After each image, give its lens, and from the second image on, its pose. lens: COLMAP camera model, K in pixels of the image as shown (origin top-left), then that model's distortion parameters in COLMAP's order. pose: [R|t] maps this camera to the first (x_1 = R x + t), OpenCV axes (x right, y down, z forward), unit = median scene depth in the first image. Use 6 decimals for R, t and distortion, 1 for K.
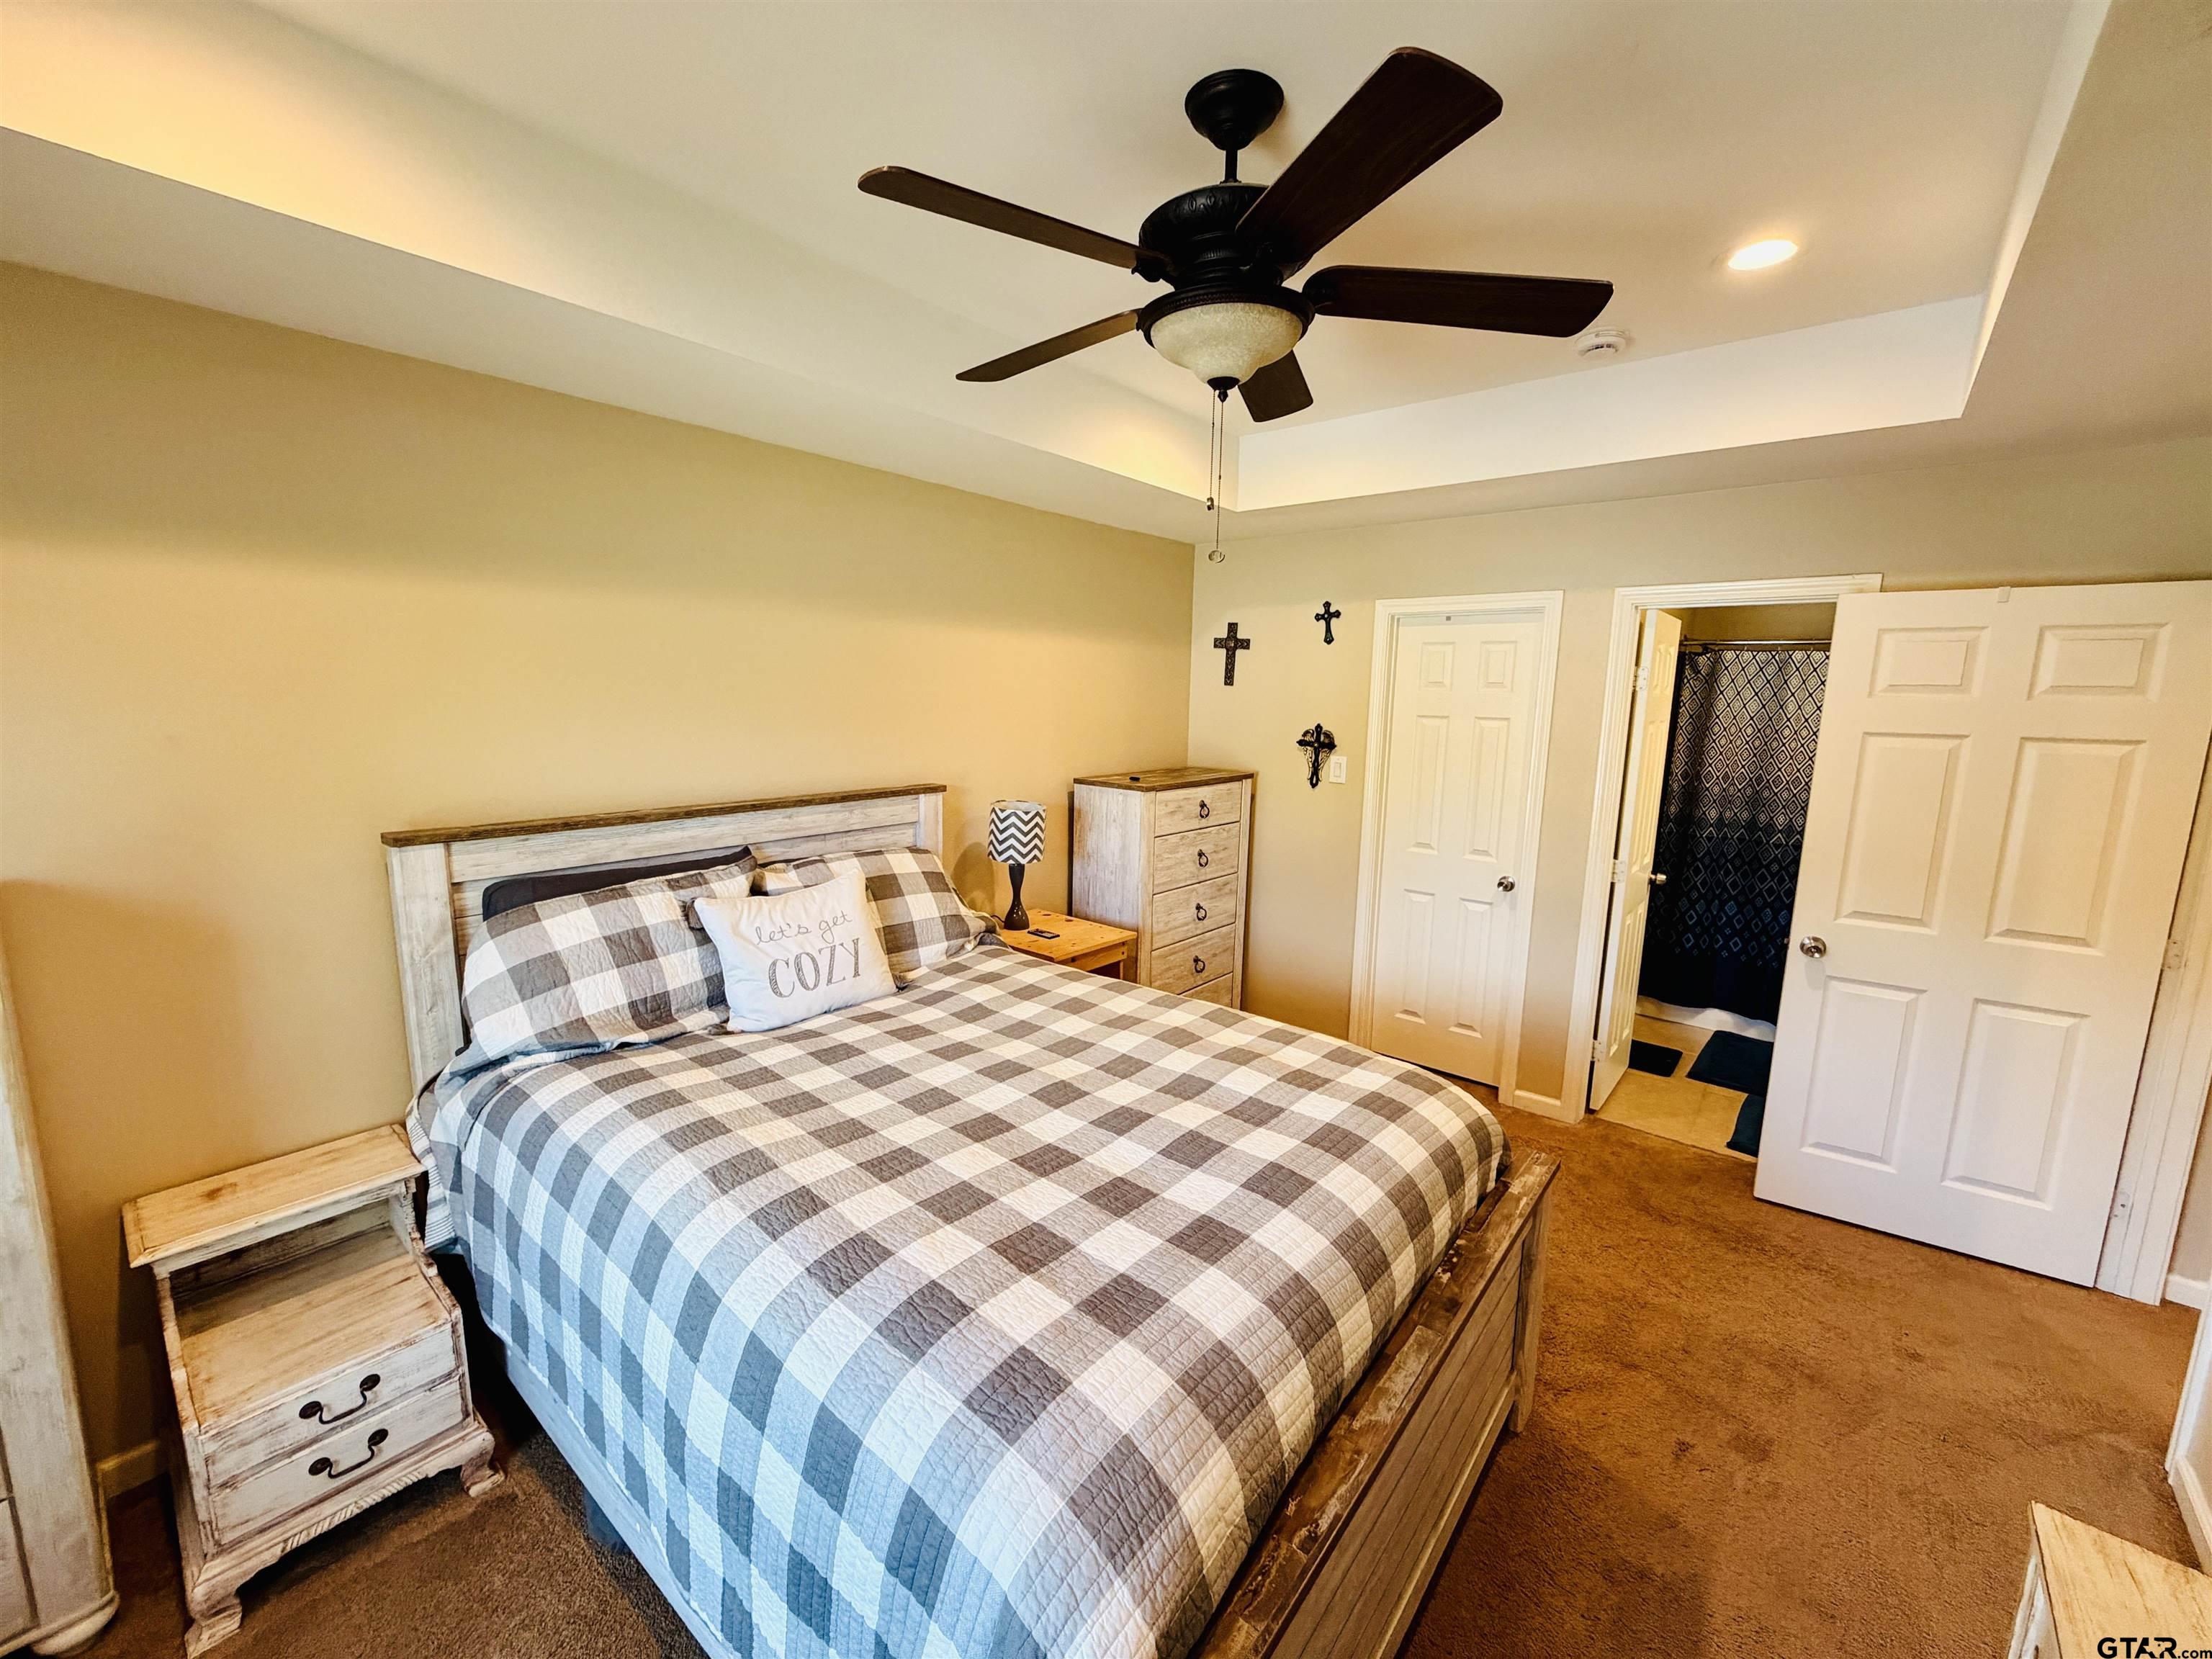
lens RADIAL K [[881.8, 0, 1096.0], [0, 881.8, 829.7], [0, 0, 1]] dist [-0.000567, -0.000013]
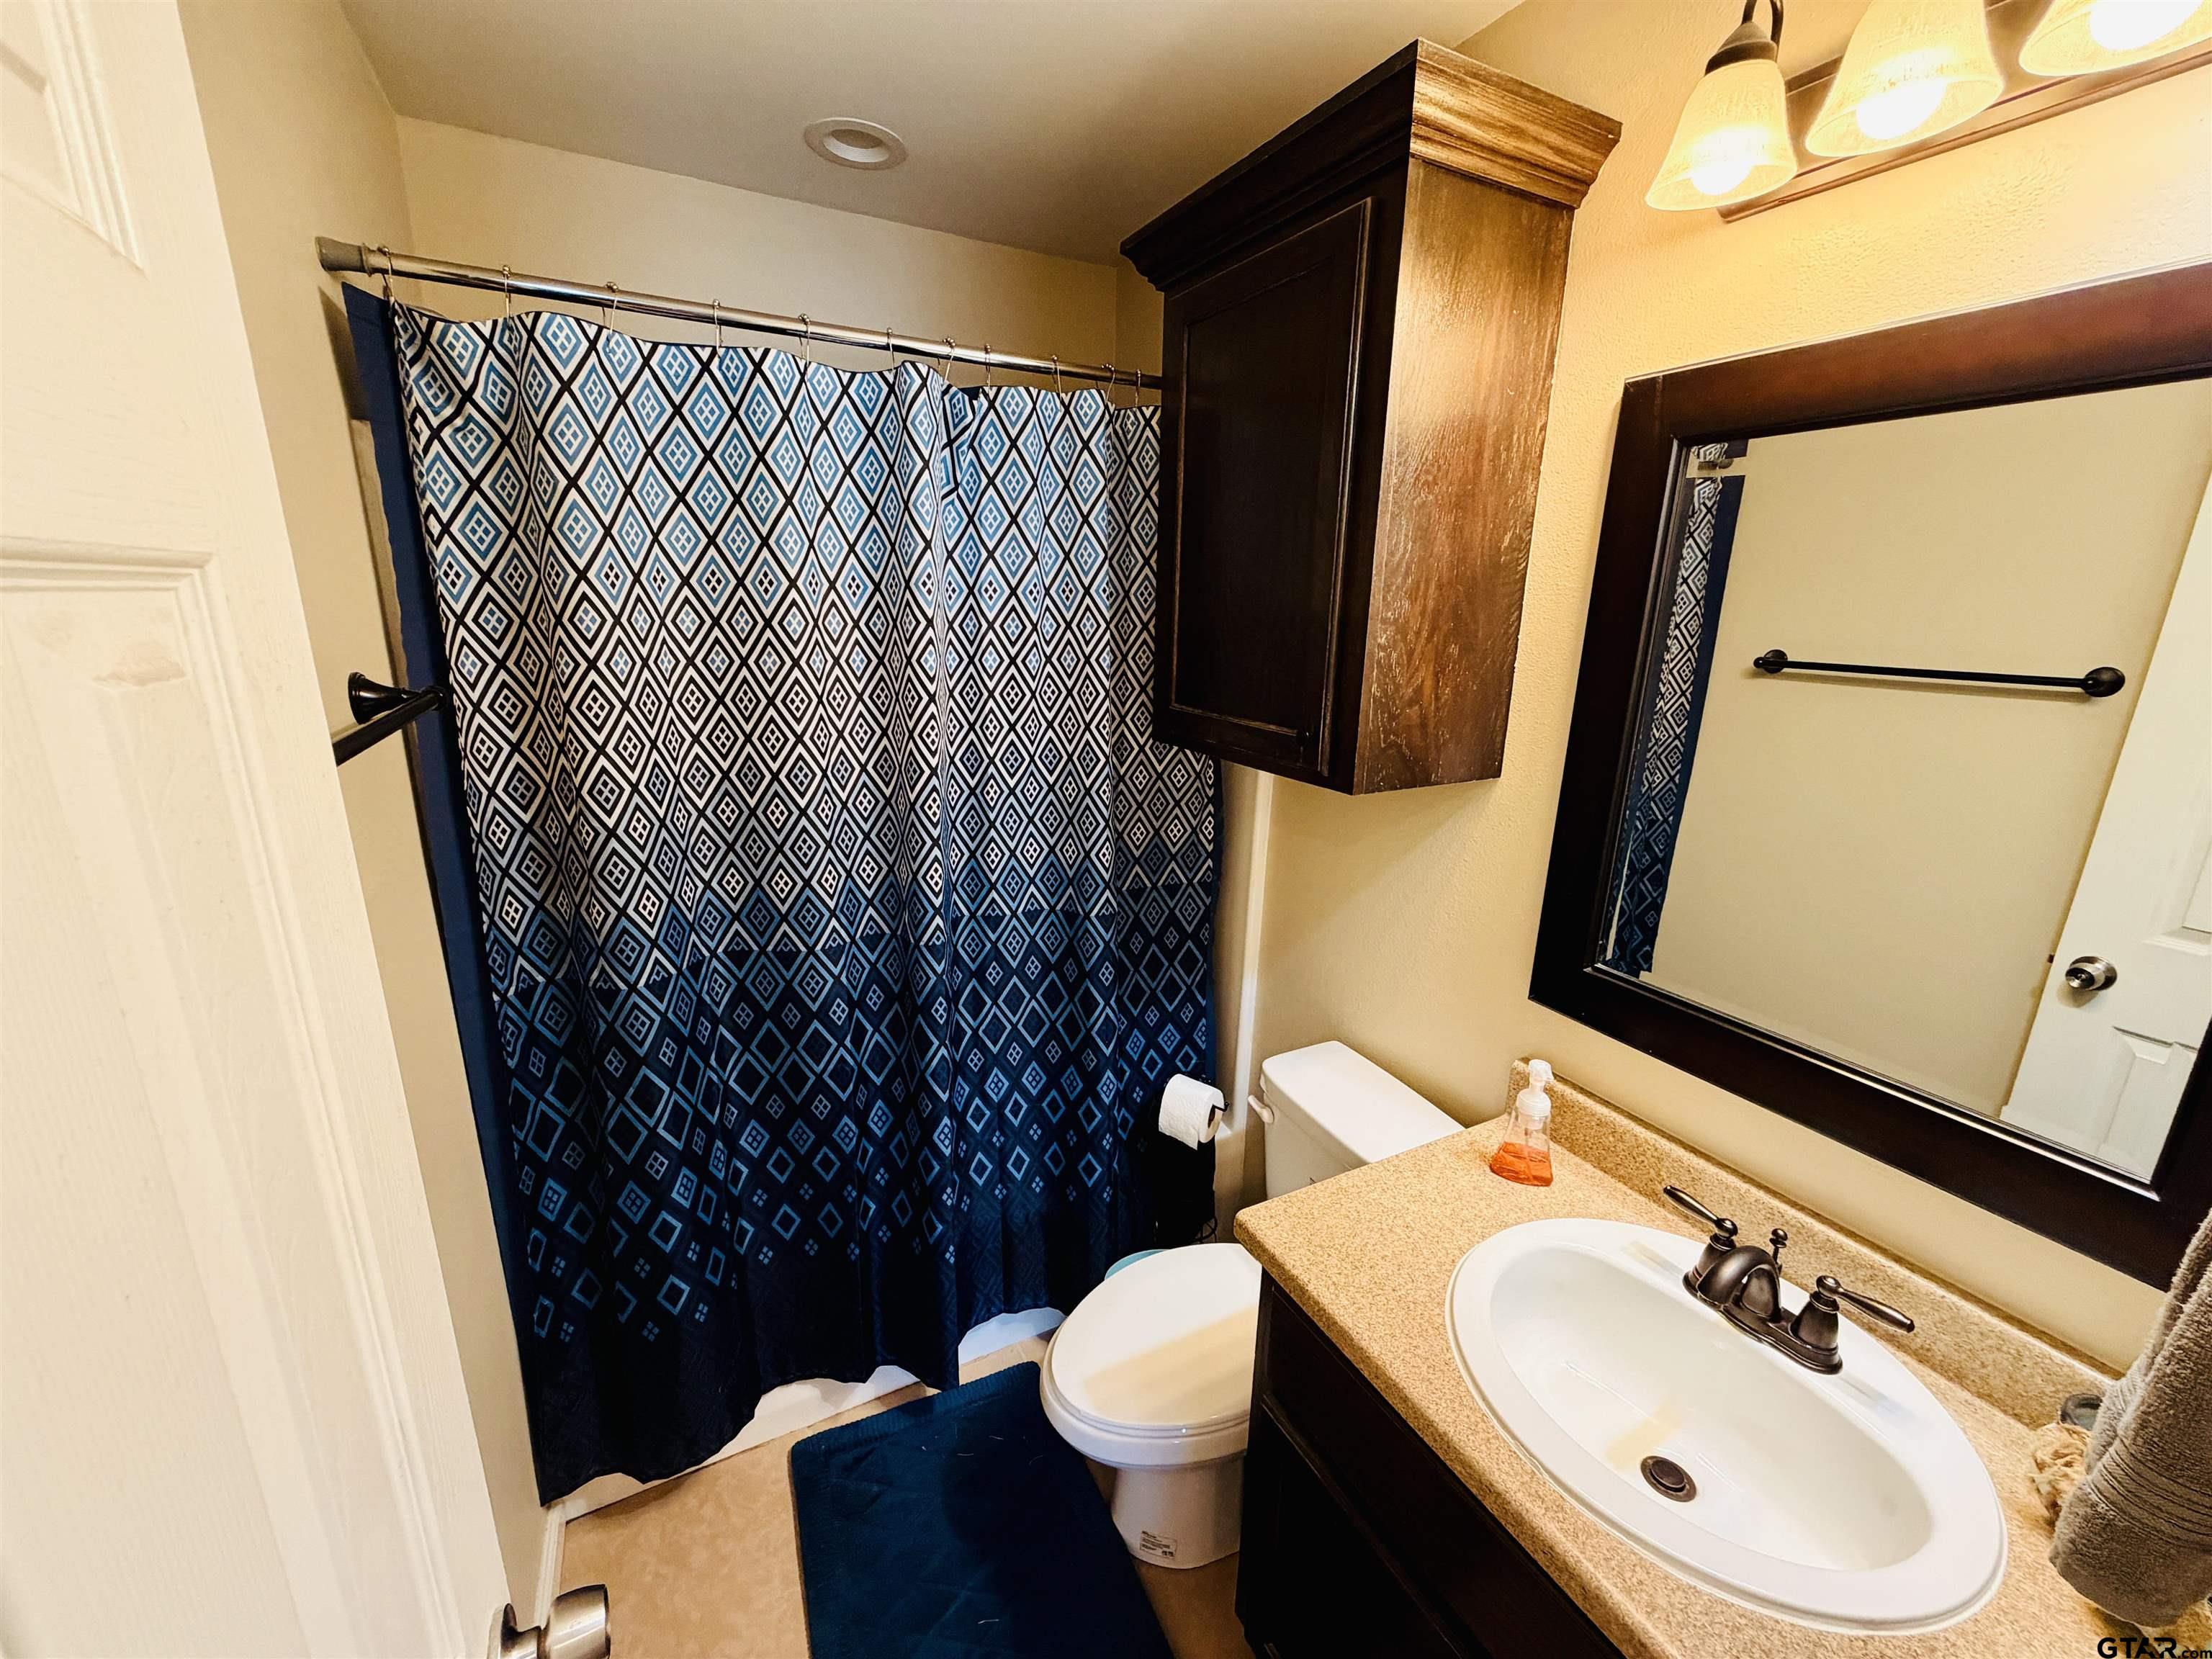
lens RADIAL K [[881.8, 0, 1103.7], [0, 881.8, 835.2], [0, 0, 1]] dist [-0.000567, -0.000013]
pose [[0.371879, -0.250785, 0.893763, 0.499488], [0.133061, 0.967274, 0.216047, -0.087078], [-0.918695, 0.038582, 0.393079, 0.745237]]
